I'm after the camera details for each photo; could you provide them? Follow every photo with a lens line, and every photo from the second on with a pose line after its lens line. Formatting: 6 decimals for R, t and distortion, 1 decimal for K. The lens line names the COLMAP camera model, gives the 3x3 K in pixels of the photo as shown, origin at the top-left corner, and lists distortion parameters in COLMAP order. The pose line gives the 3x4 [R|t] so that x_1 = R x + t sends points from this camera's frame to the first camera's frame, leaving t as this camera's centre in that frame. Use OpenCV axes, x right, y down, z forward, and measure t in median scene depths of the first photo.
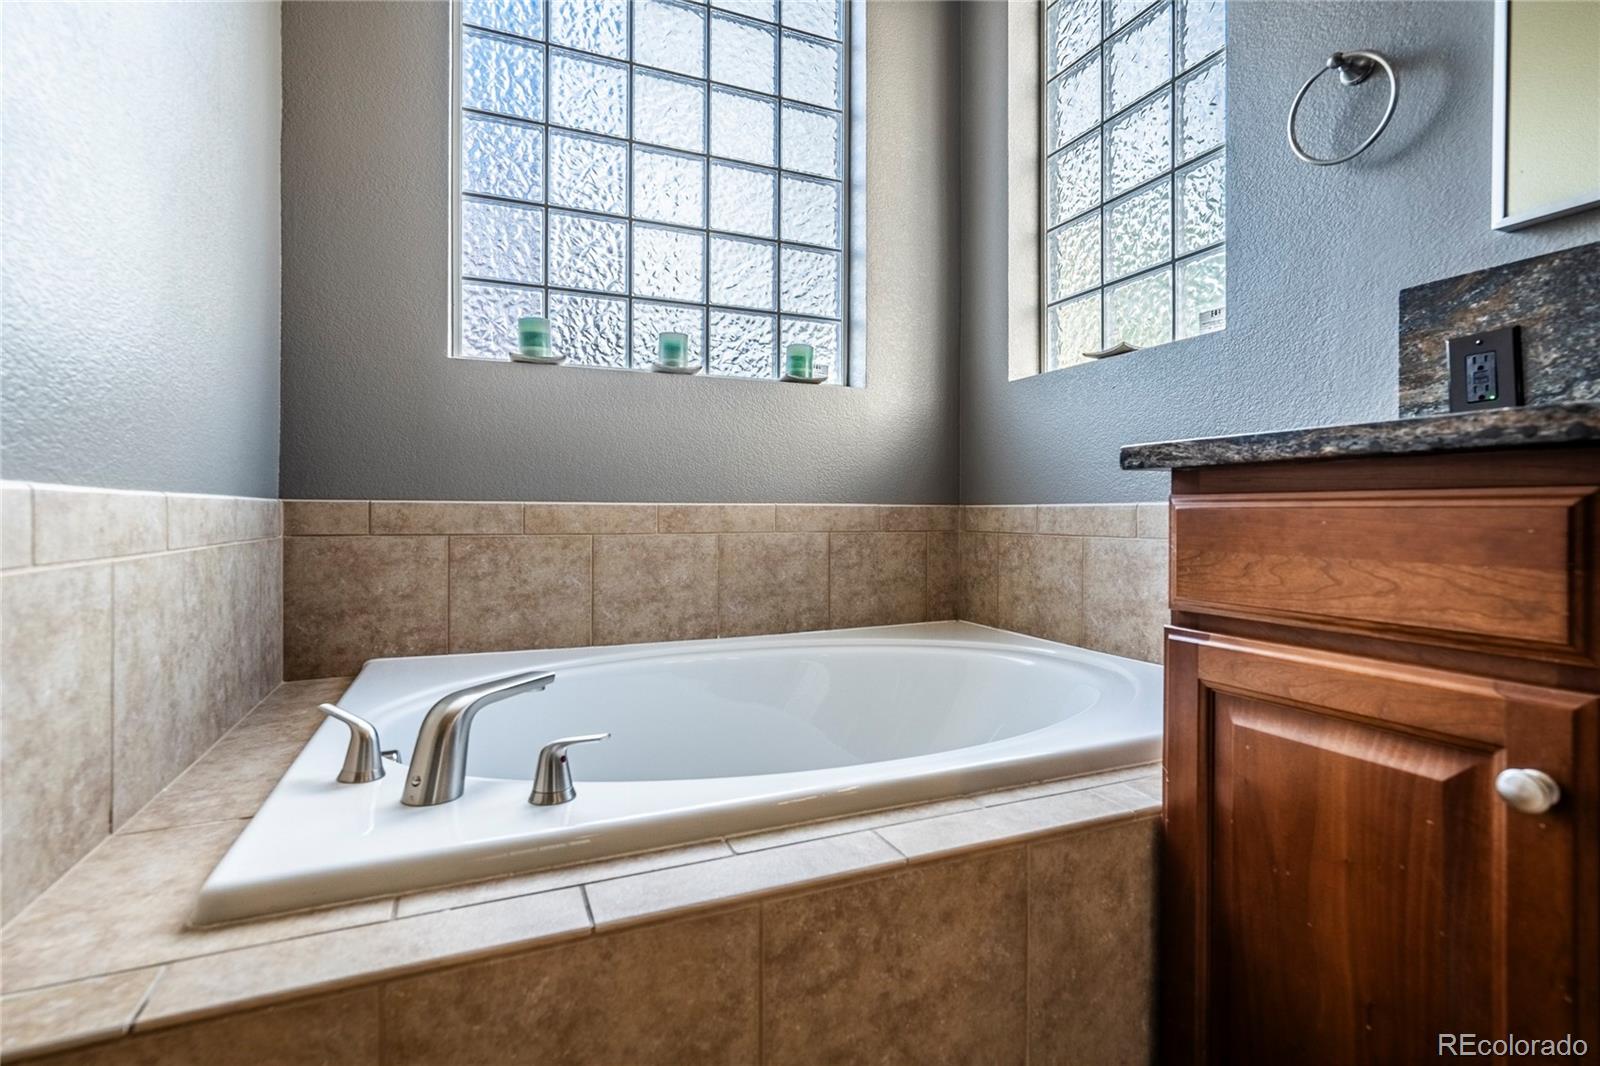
lens RADIAL K [[738.9, 0, 792.1], [0, 738.9, 515.7], [0, 0, 1]] dist [0.001637, 0.000245]
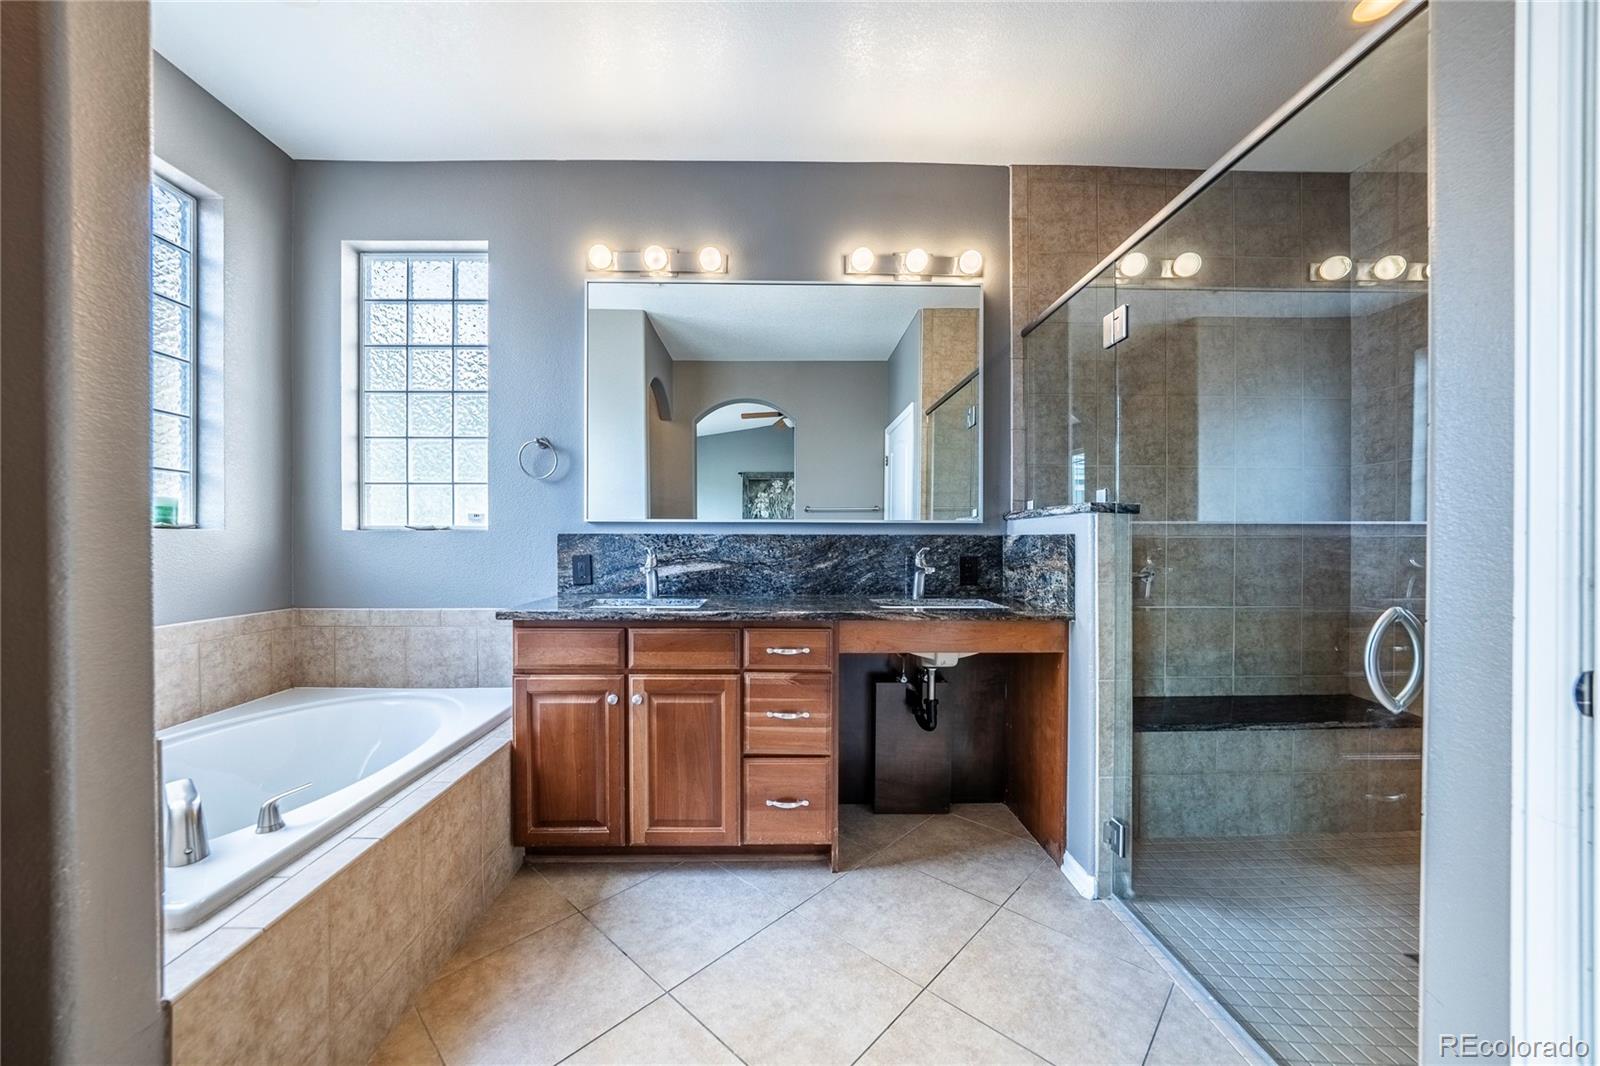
lens RADIAL K [[589.6, 0, 781.2], [0, 589.6, 545.6], [0, 0, 1]] dist [-0.018436, 0.000501]
pose [[0.373384, -0.004674, 0.927665, -1.042424], [0.001052, 0.999989, 0.004615, -0.310757], [-0.927676, -0.000747, 0.373385, -0.685643]]
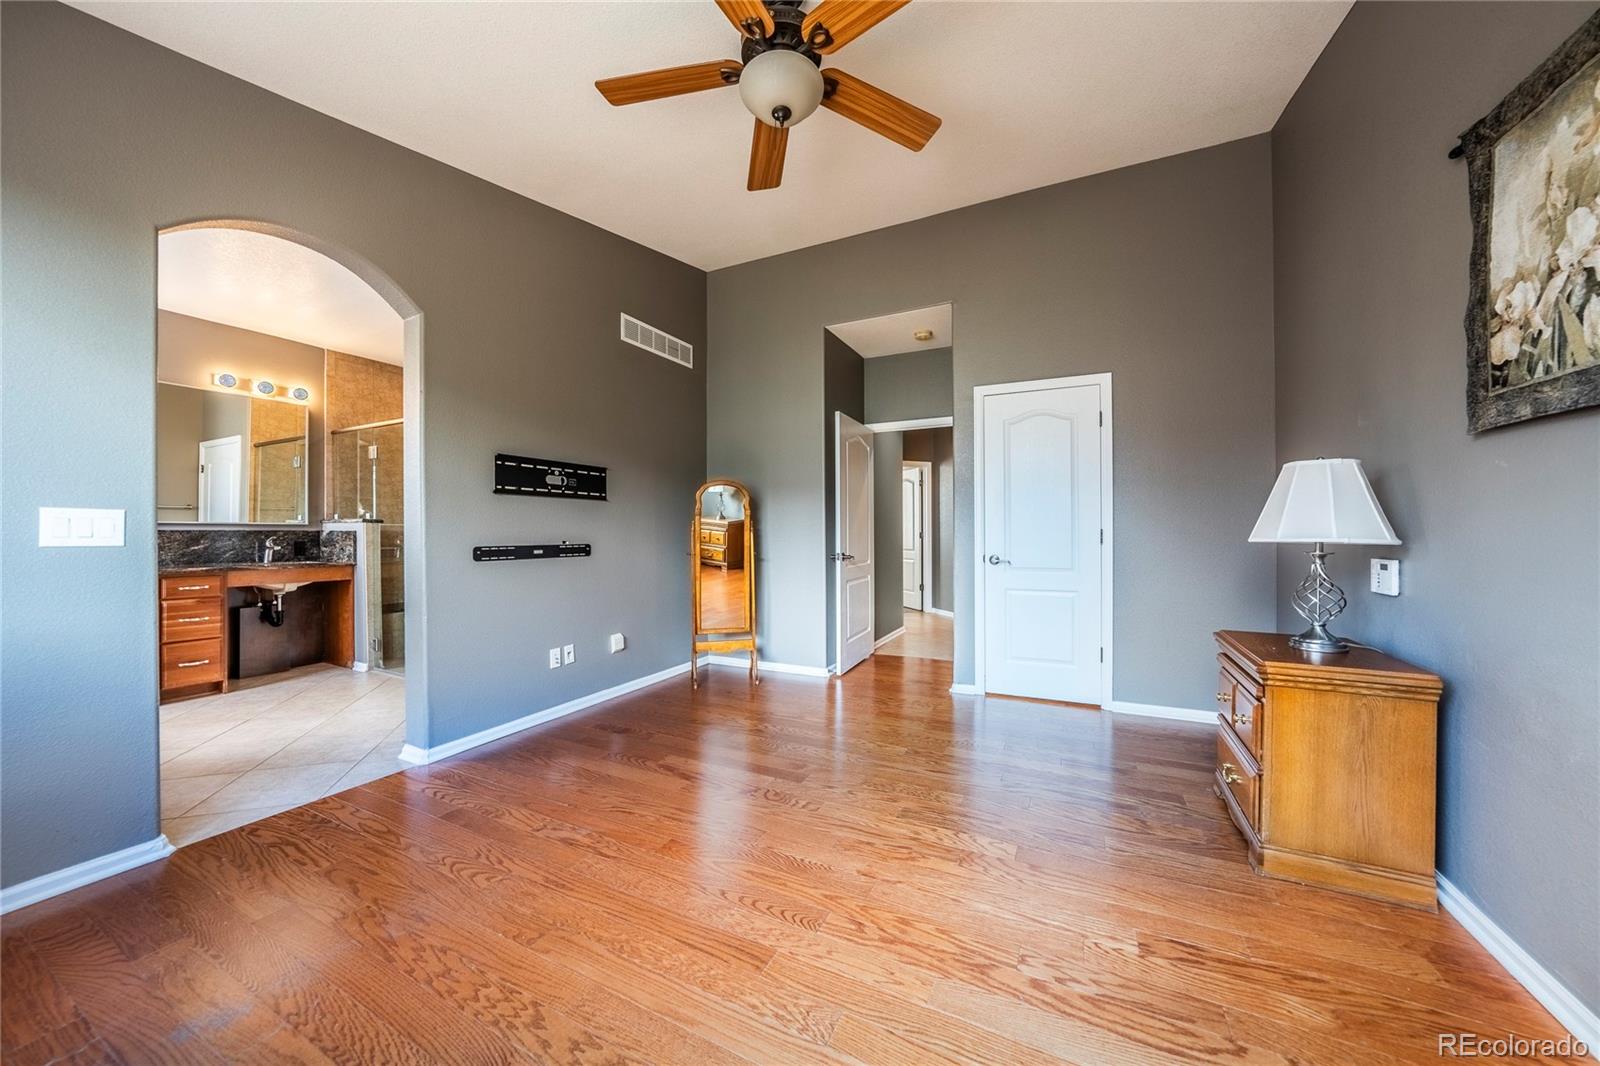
lens RADIAL K [[555.2, 0, 802.7], [0, 555.2, 532.4], [0, 0, 1]] dist [-0.026553, 0.006732]
pose [[-0.652715, 0.001531, 0.757602, -4.777004], [0.005057, 0.999984, 0.002336, -0.315486], [-0.757587, 0.005355, -0.652712, -0.705355]]
